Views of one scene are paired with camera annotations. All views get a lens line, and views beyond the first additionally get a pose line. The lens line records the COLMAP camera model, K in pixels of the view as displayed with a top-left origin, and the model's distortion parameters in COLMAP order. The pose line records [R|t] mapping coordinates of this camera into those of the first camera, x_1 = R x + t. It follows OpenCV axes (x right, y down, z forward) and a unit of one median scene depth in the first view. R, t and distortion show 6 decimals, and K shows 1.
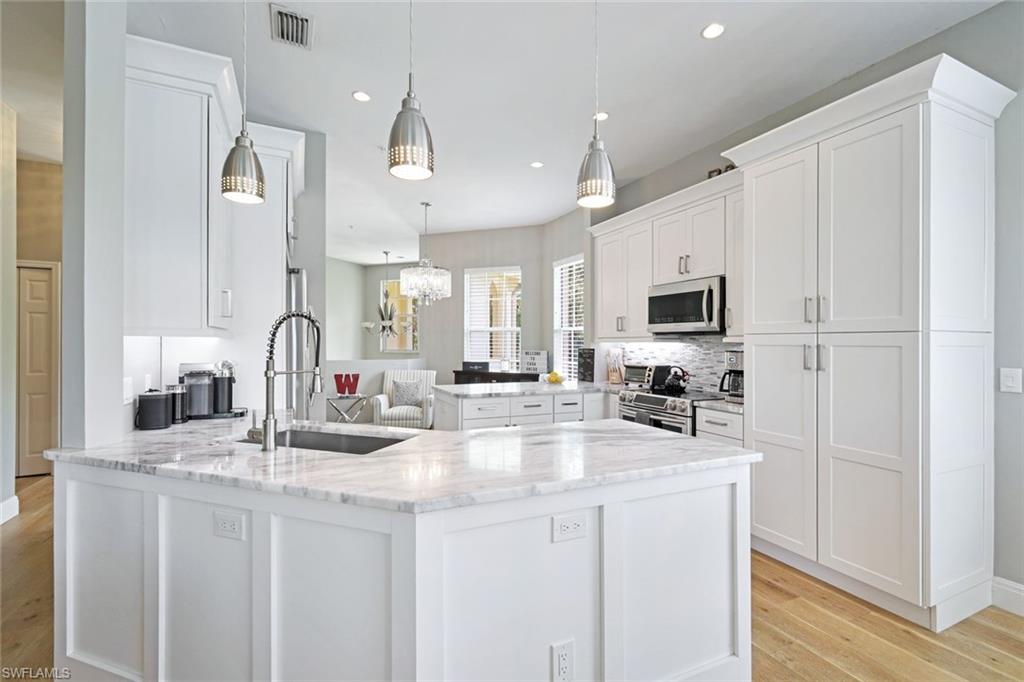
lens RADIAL K [[455.4, 0, 514.0], [0, 455.4, 339.6], [0, 0, 1]] dist [-0.001782, -0.000613]
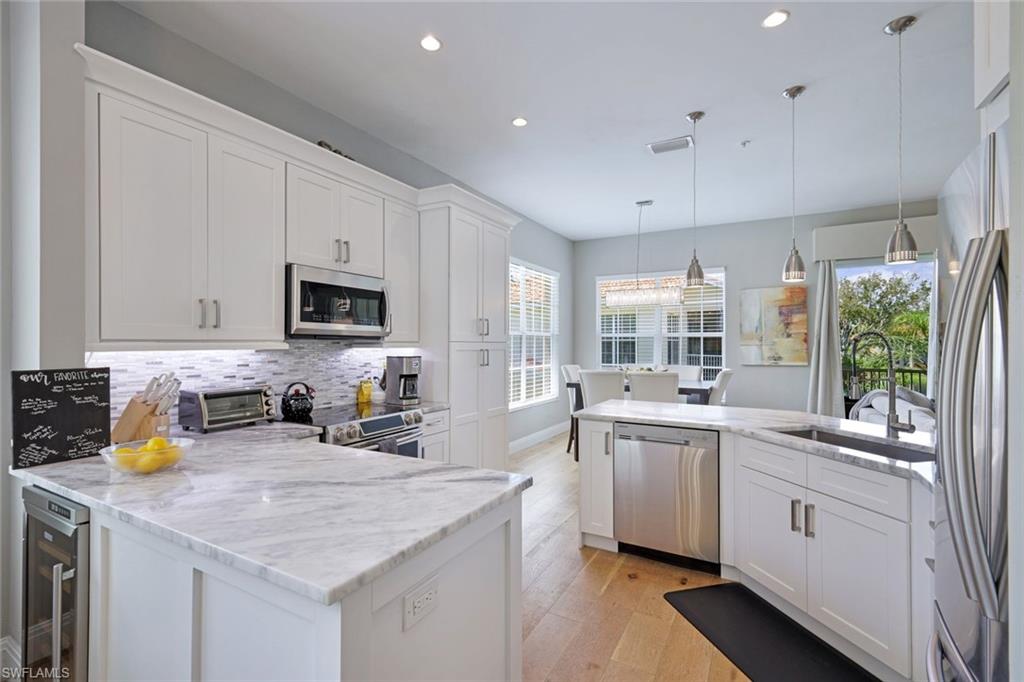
lens RADIAL K [[455.4, 0, 514.0], [0, 455.4, 339.6], [0, 0, 1]] dist [-0.001782, -0.000613]
pose [[-0.582728, 0.008479, 0.812623, -0.443373], [0.000383, 0.999948, -0.010159, -0.000504], [-0.812667, -0.005608, -0.582701, 1.194386]]
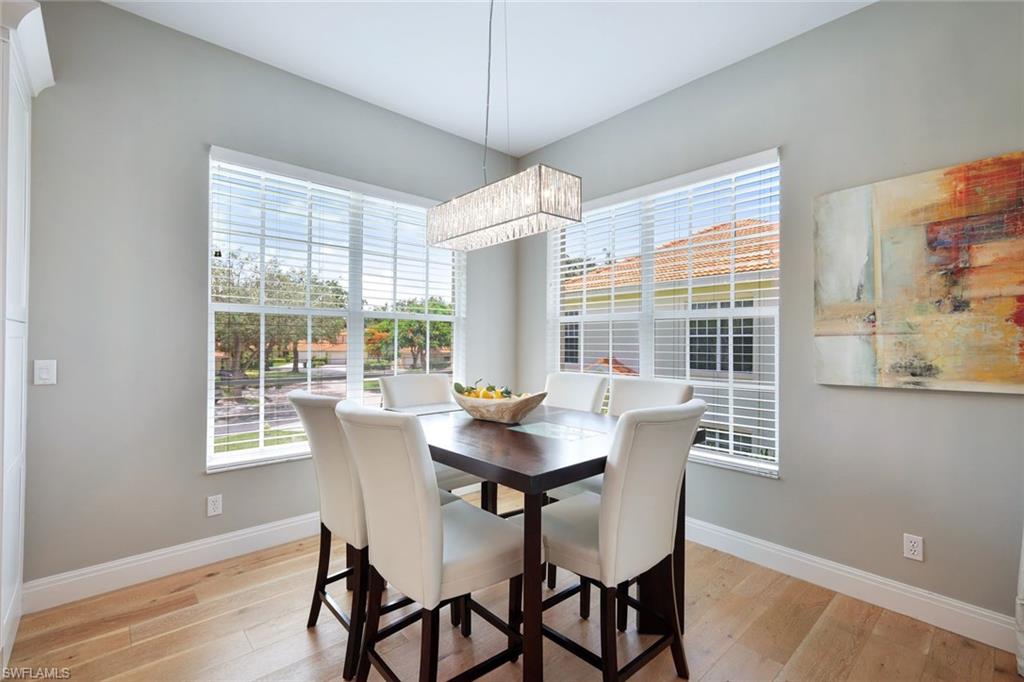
lens RADIAL K [[455.4, 0, 514.0], [0, 455.4, 339.6], [0, 0, 1]] dist [-0.001782, -0.000613]
pose [[-0.295061, 0.005743, 0.955461, -0.108884], [-0.005577, 0.999955, -0.007732, 0.016445], [-0.955462, -0.007610, -0.295015, 0.255918]]
